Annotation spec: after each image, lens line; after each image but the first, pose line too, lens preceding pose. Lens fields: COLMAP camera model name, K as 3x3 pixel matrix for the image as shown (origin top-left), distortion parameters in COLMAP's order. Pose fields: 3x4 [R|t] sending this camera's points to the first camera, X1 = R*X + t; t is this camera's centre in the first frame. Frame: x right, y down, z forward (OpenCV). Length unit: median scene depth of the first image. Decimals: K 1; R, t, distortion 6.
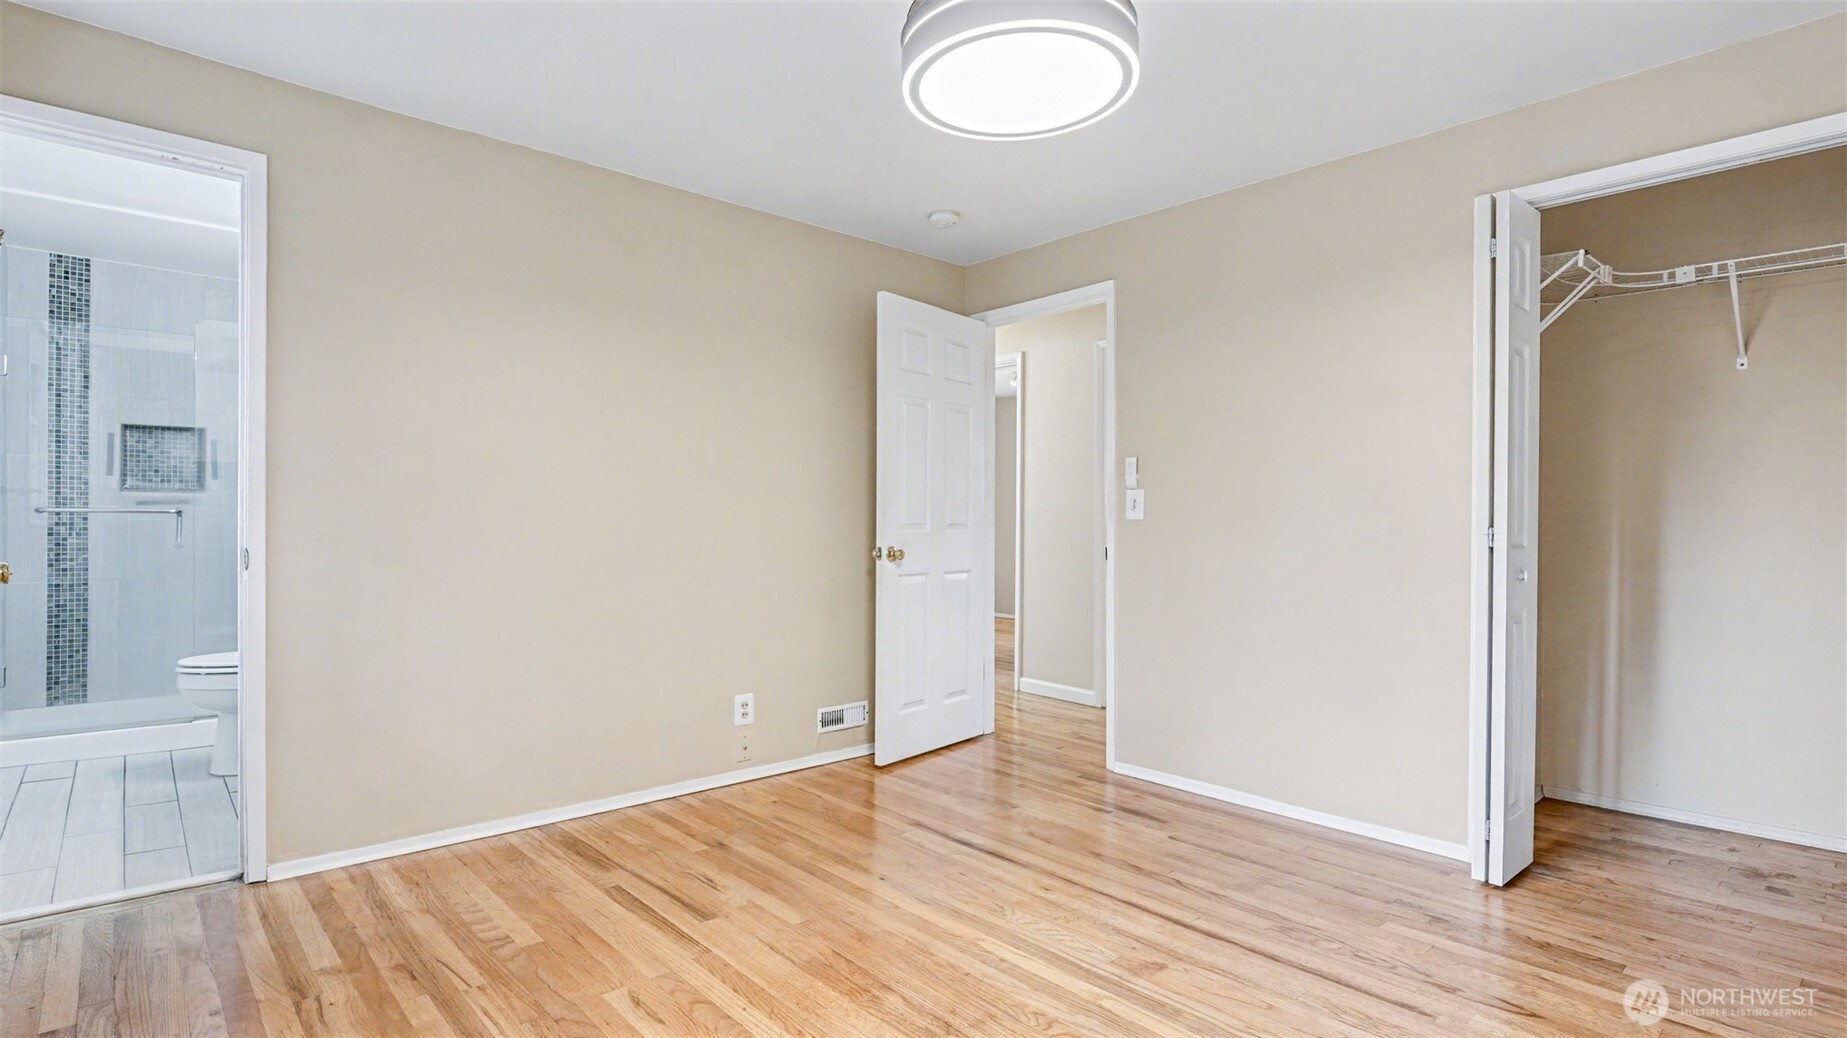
lens RADIAL K [[905.8, 0, 920.6], [0, 905.8, 516.4], [0, 0, 1]] dist [-0.010280, 0.000993]
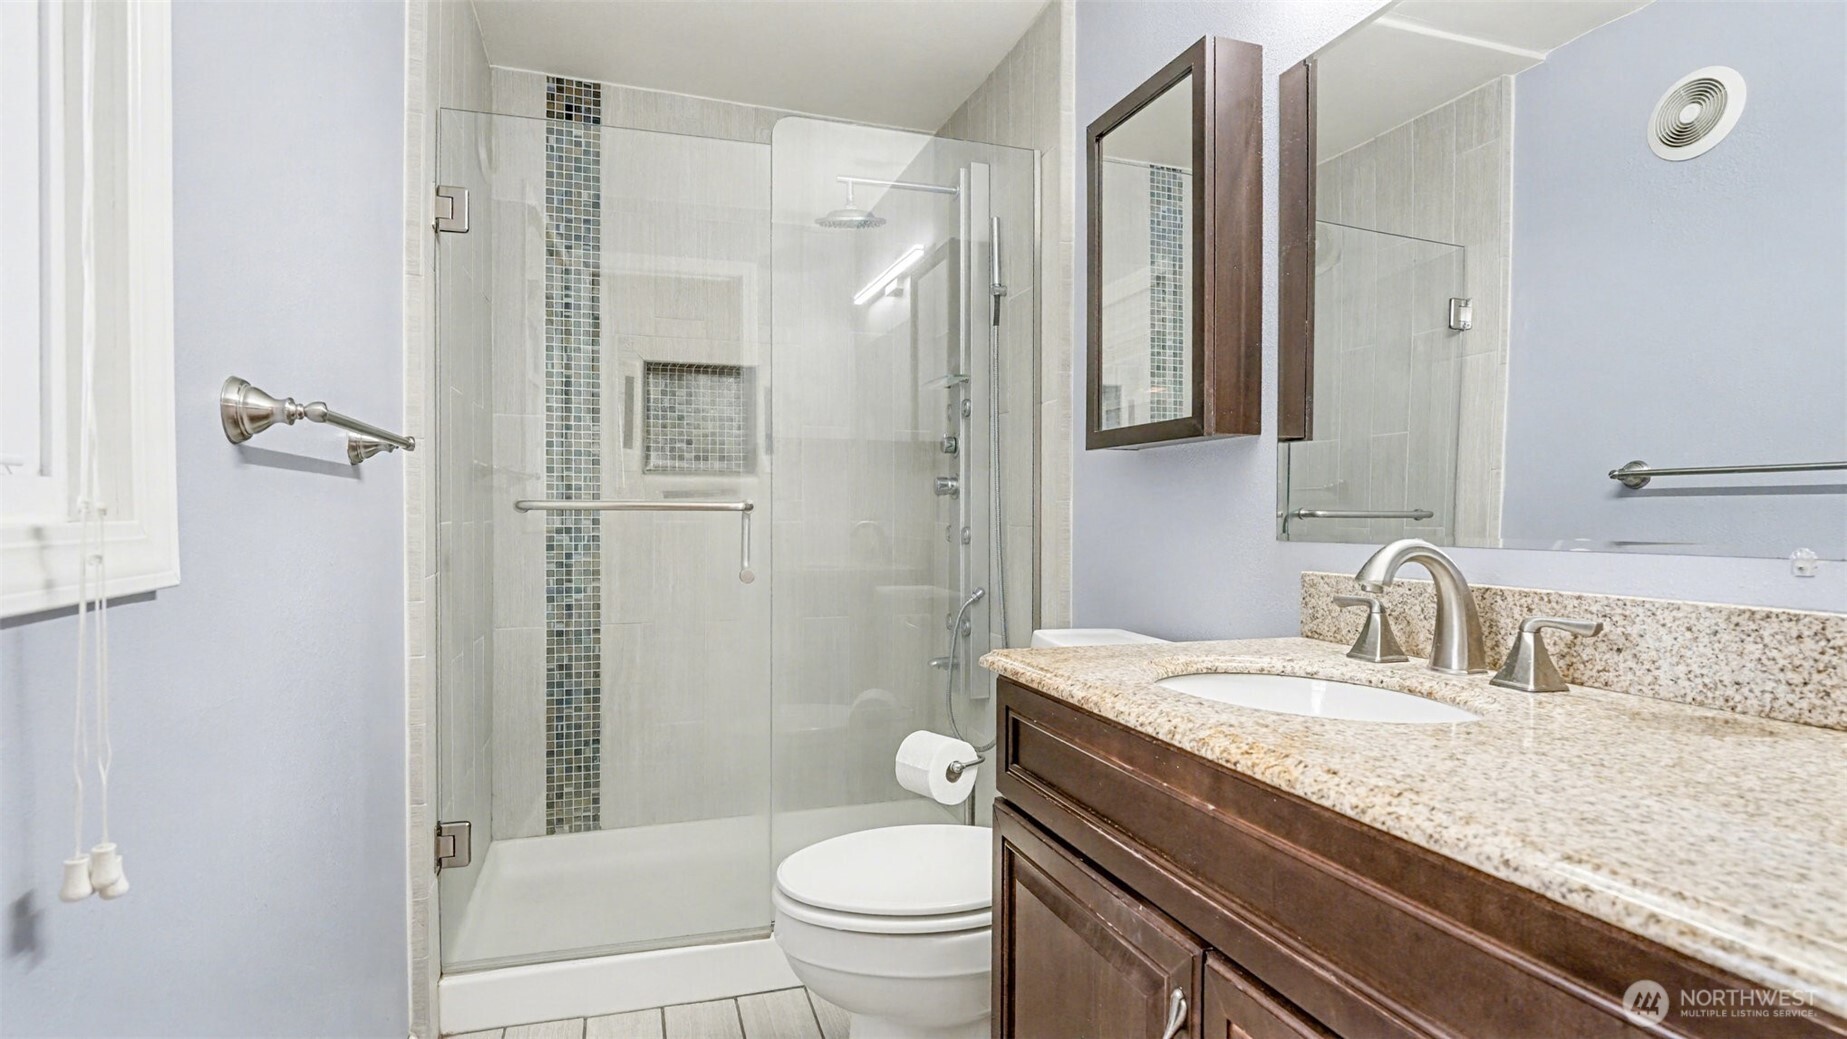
lens RADIAL K [[905.8, 0, 920.6], [0, 905.8, 516.9], [0, 0, 1]] dist [-0.010280, 0.000993]
pose [[0.919172, -0.004120, -0.393834, -0.497217], [0.004708, 0.999989, 0.000528, 0.000226], [0.393827, -0.002339, 0.919181, 0.535141]]
